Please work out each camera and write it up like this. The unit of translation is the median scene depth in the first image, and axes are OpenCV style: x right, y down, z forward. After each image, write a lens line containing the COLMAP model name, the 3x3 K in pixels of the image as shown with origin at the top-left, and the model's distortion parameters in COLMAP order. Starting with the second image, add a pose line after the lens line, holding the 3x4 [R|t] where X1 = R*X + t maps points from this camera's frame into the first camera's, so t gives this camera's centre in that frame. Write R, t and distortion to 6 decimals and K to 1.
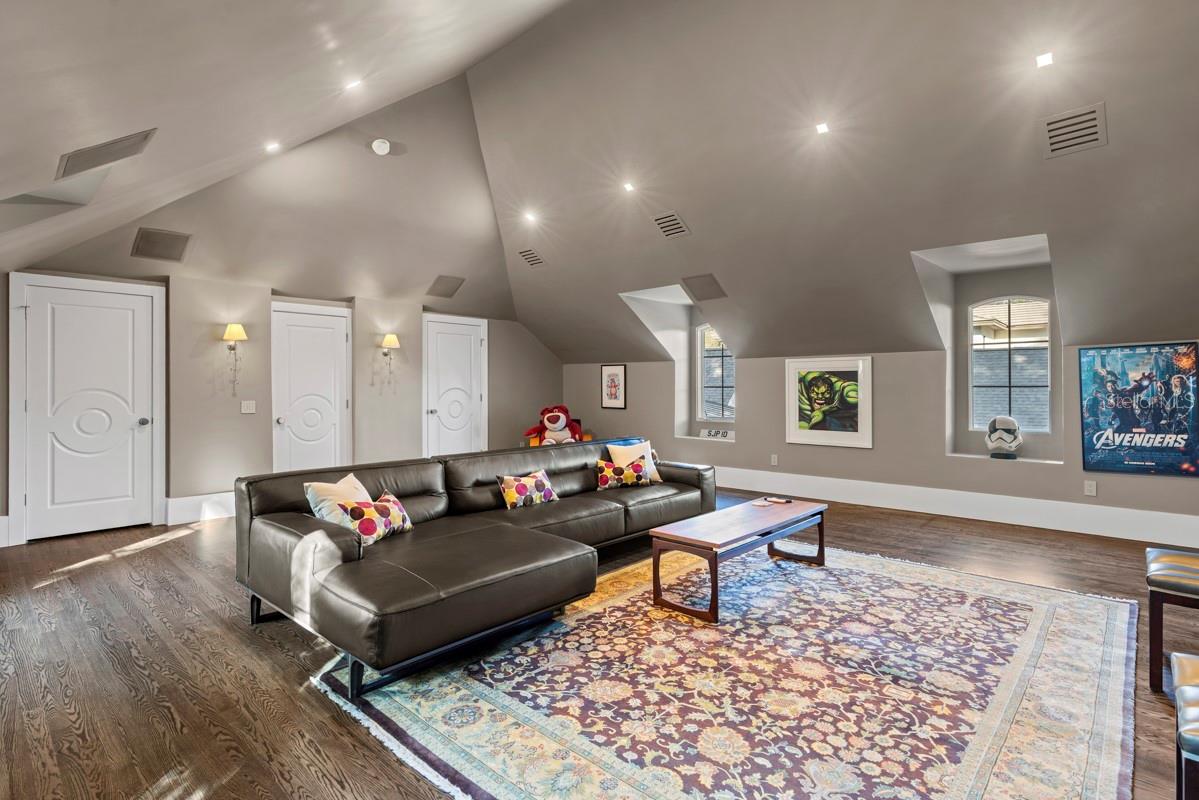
lens RADIAL K [[594.2, 0, 601.6], [0, 594.2, 390.3], [0, 0, 1]] dist [-0.003988, -0.000483]
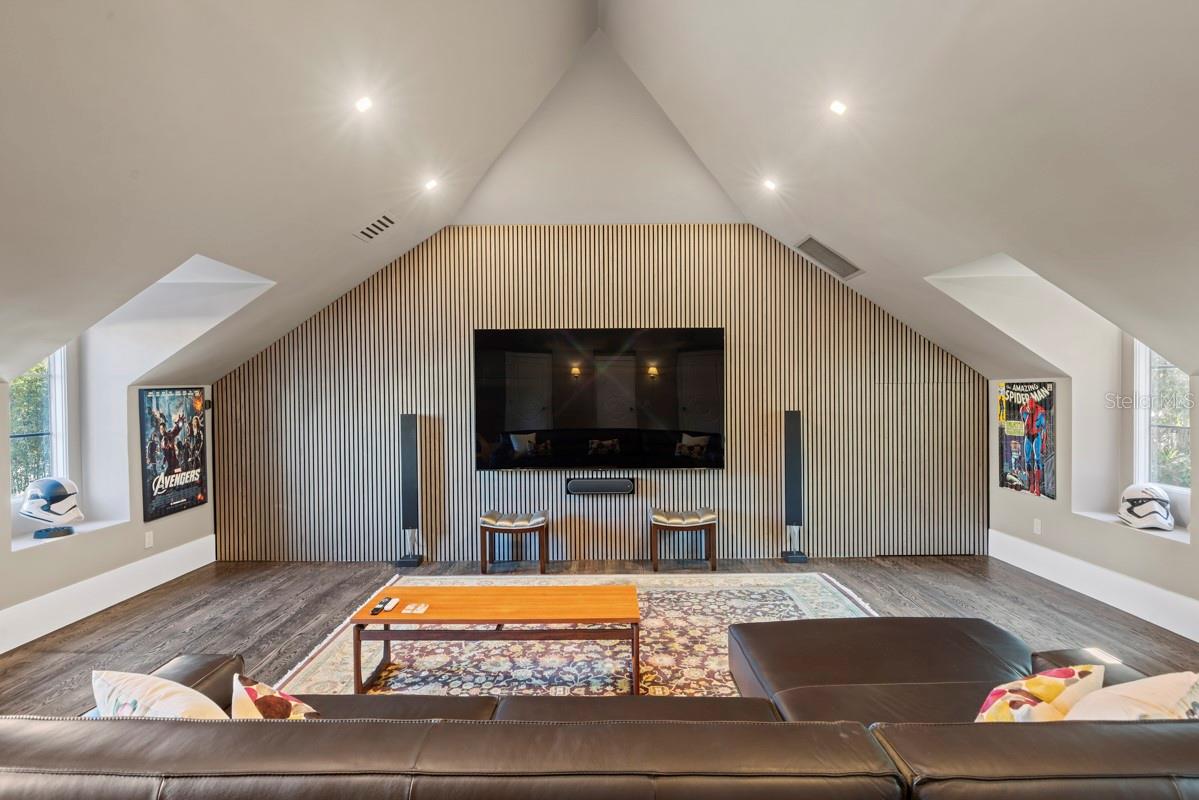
lens RADIAL K [[594.2, 0, 602.4], [0, 594.2, 399.7], [0, 0, 1]] dist [-0.003988, -0.000483]
pose [[-0.681043, 0.001655, 0.732242, -0.361360], [0.016708, 0.999772, 0.013280, -0.058090], [-0.732053, 0.021279, -0.680915, 1.177363]]
